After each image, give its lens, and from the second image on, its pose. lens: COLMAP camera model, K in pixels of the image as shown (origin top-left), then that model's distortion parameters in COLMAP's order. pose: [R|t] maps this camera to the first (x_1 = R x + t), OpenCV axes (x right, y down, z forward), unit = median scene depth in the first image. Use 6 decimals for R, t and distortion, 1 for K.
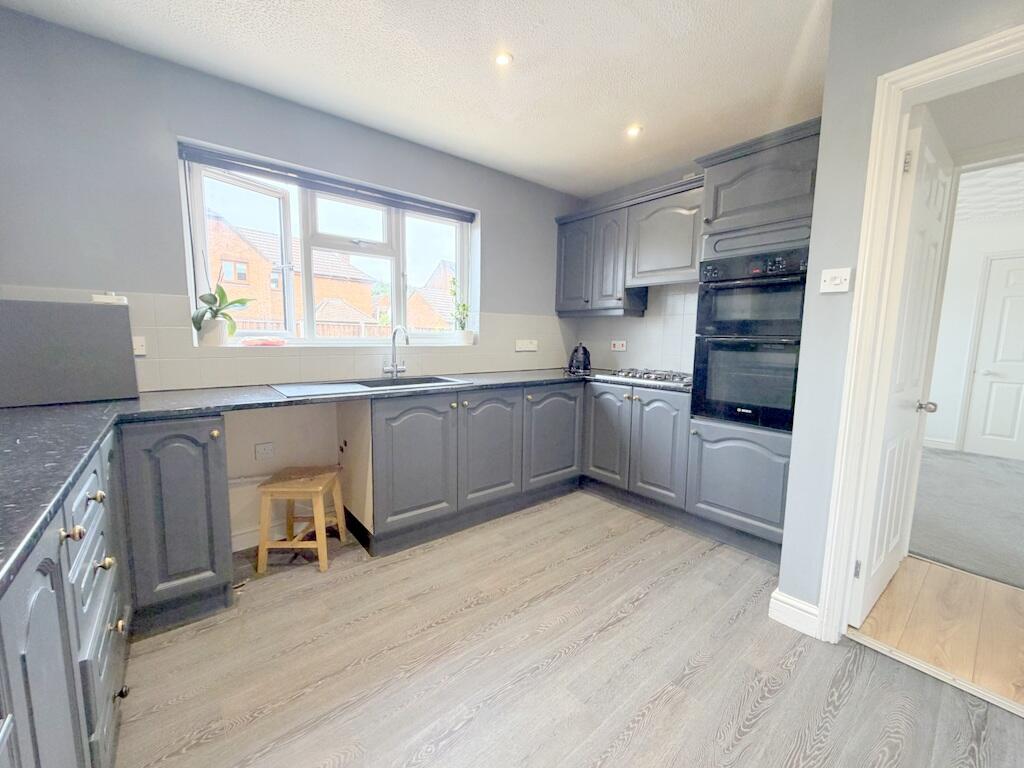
lens RADIAL K [[407.6, 0, 512.4], [0, 407.6, 383.7], [0, 0, 1]] dist [0.000579, -0.000183]
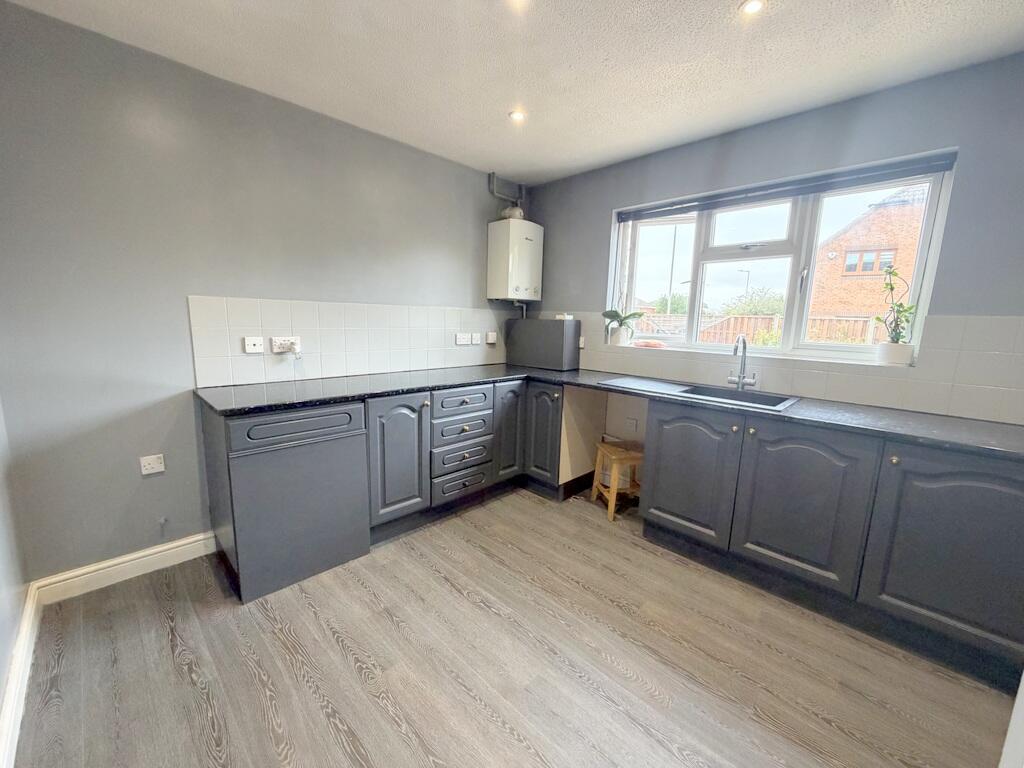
lens RADIAL K [[407.6, 0, 512.7], [0, 407.6, 384.2], [0, 0, 1]] dist [0.000579, -0.000183]
pose [[0.111769, 0.150412, -0.982285, 0.666756], [-0.143316, 0.980585, 0.133845, -0.091658], [0.983346, 0.125817, 0.131155, 0.430353]]
